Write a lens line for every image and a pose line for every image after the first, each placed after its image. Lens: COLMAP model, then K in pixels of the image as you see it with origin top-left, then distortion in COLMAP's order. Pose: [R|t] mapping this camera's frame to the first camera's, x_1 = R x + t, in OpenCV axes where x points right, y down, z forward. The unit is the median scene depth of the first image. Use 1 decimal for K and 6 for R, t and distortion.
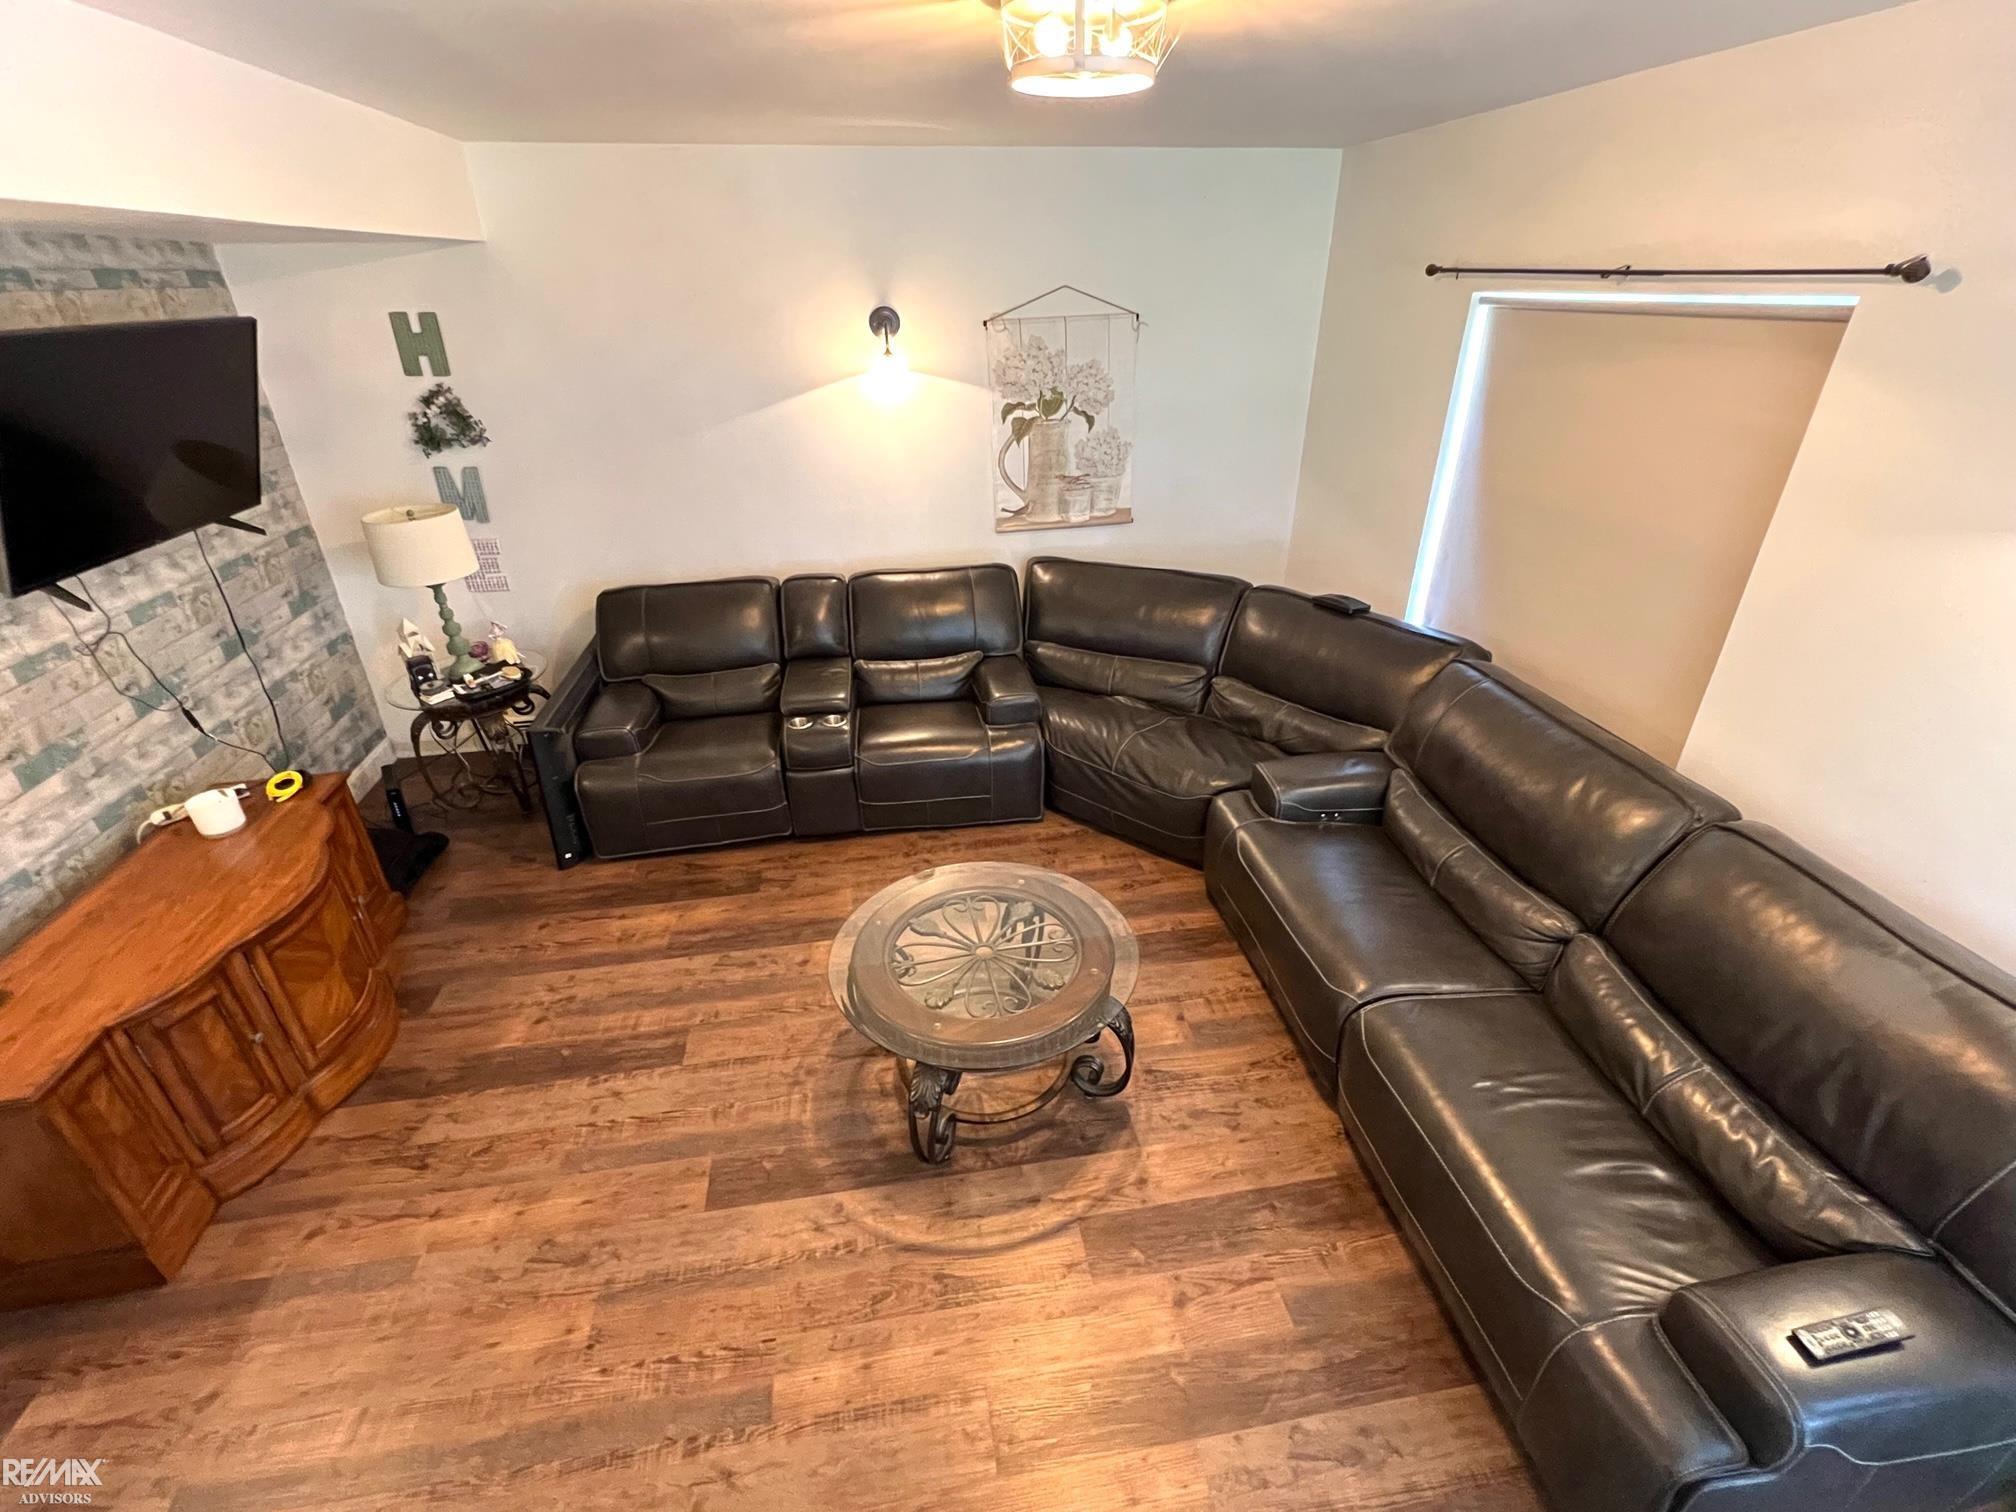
lens RADIAL K [[905.3, 0, 1005.4], [0, 905.3, 753.3], [0, 0, 1]] dist [-0.002949, 0.000264]
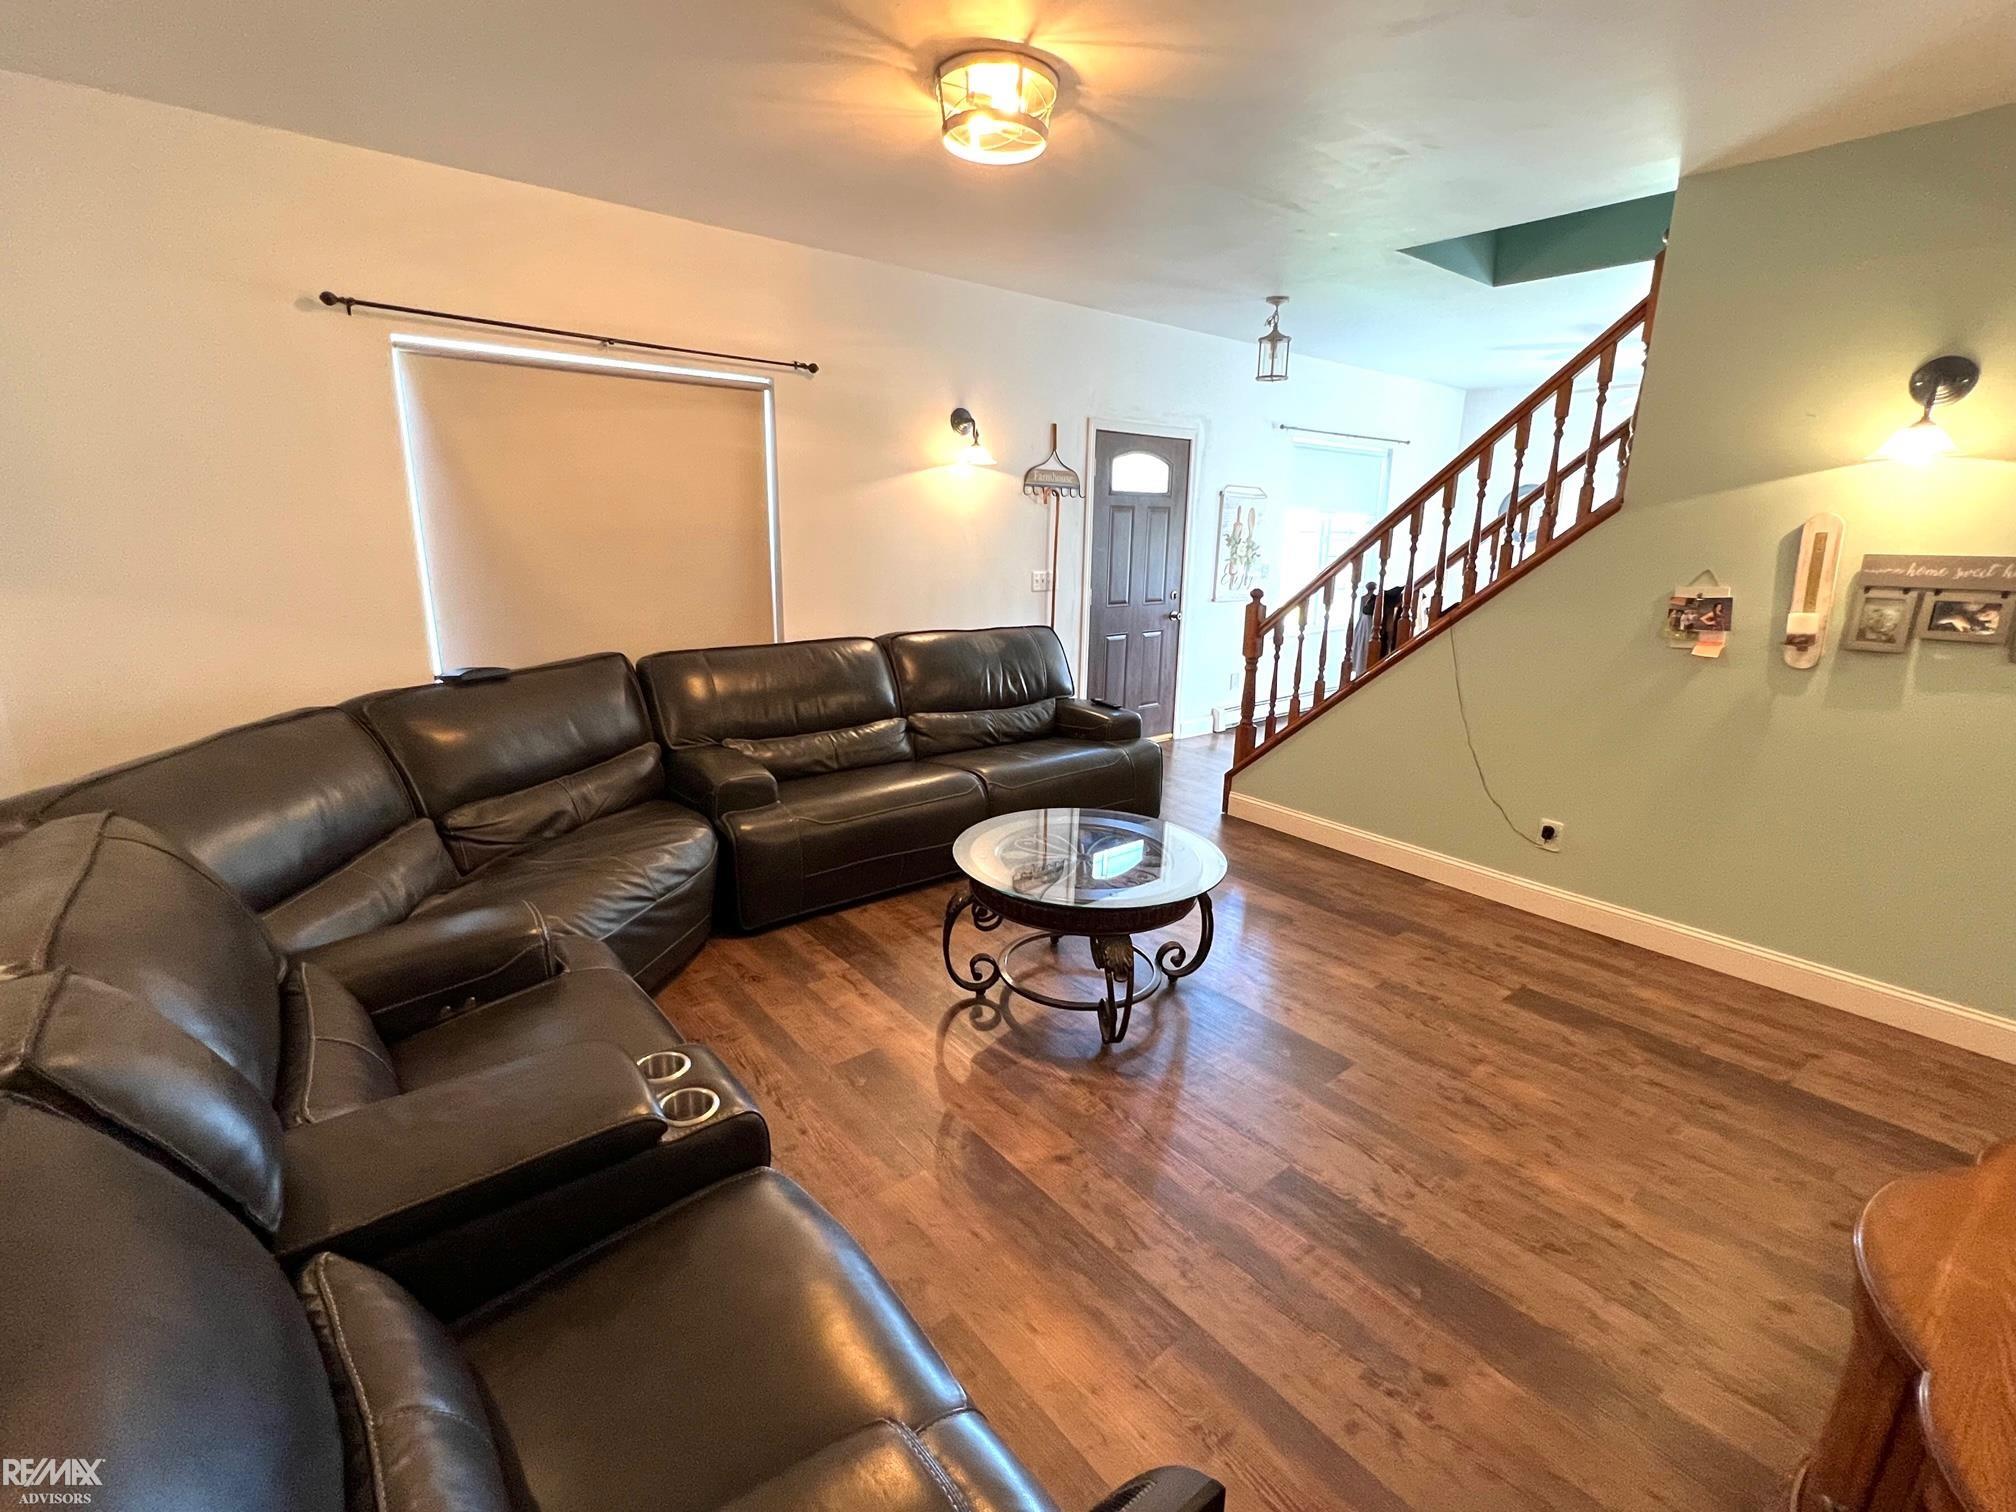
lens RADIAL K [[905.3, 0, 1000.2], [0, 905.3, 756.1], [0, 0, 1]] dist [-0.002949, 0.000264]
pose [[-0.496534, -0.217030, 0.840448, -0.586503], [0.390484, 0.808885, 0.439576, -0.275763], [-0.775227, 0.546445, -0.316892, 0.901578]]
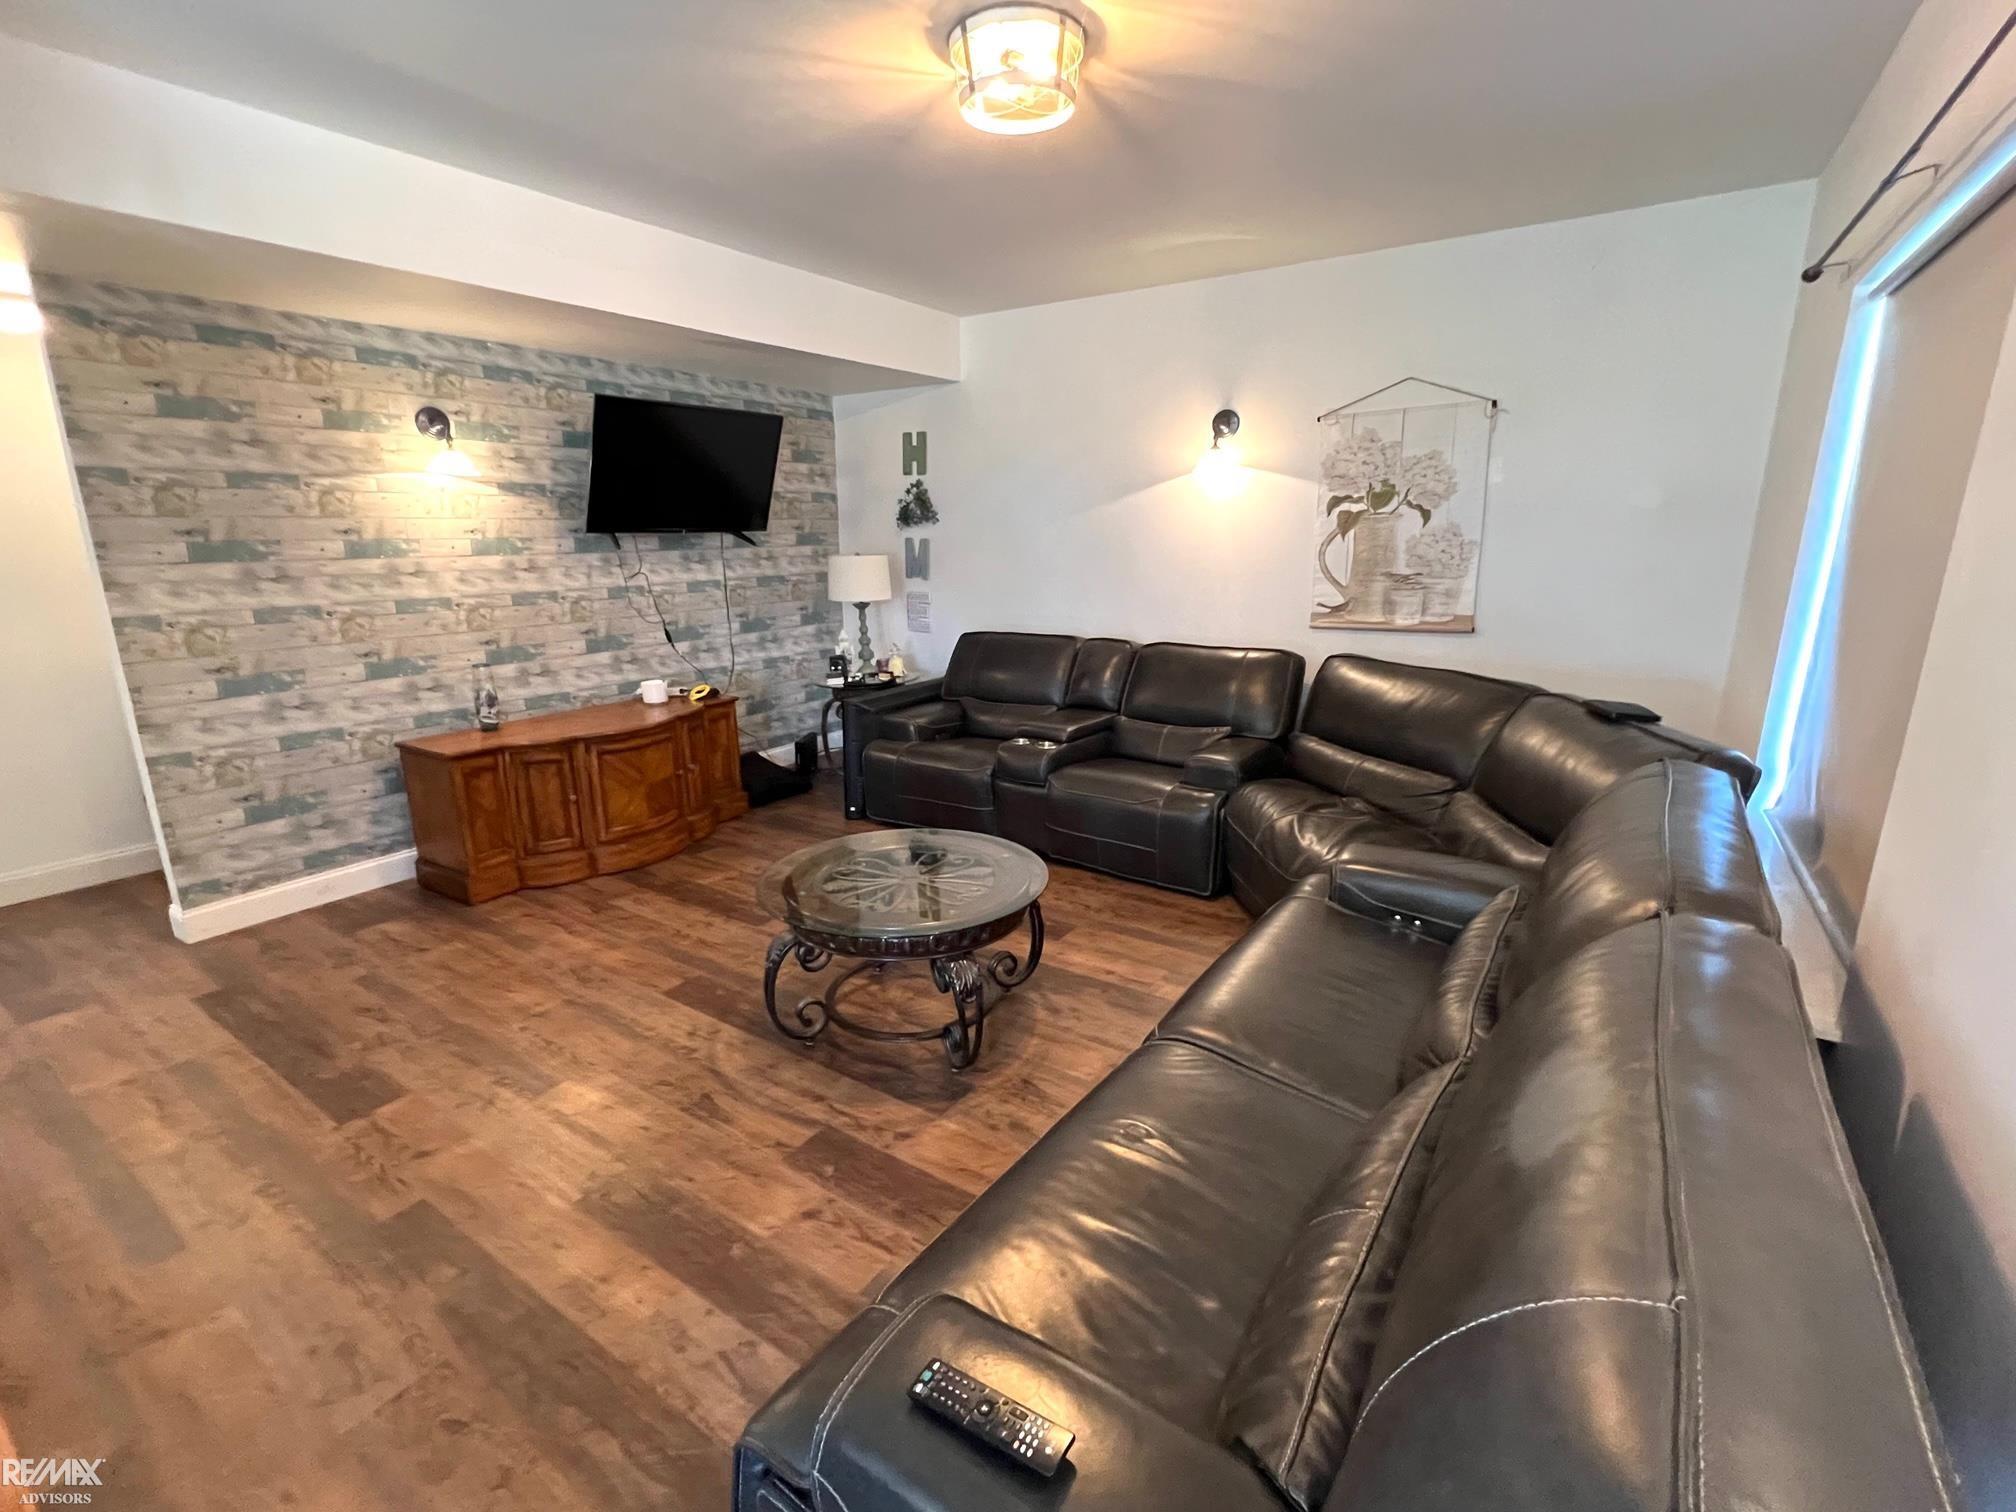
lens RADIAL K [[905.3, 0, 999.9], [0, 905.3, 752.0], [0, 0, 1]] dist [-0.002949, 0.000264]
pose [[0.726671, 0.171719, -0.665178, 0.484389], [-0.320972, 0.940941, -0.107737, 0.104428], [0.607393, 0.291793, 0.738871, 0.154774]]
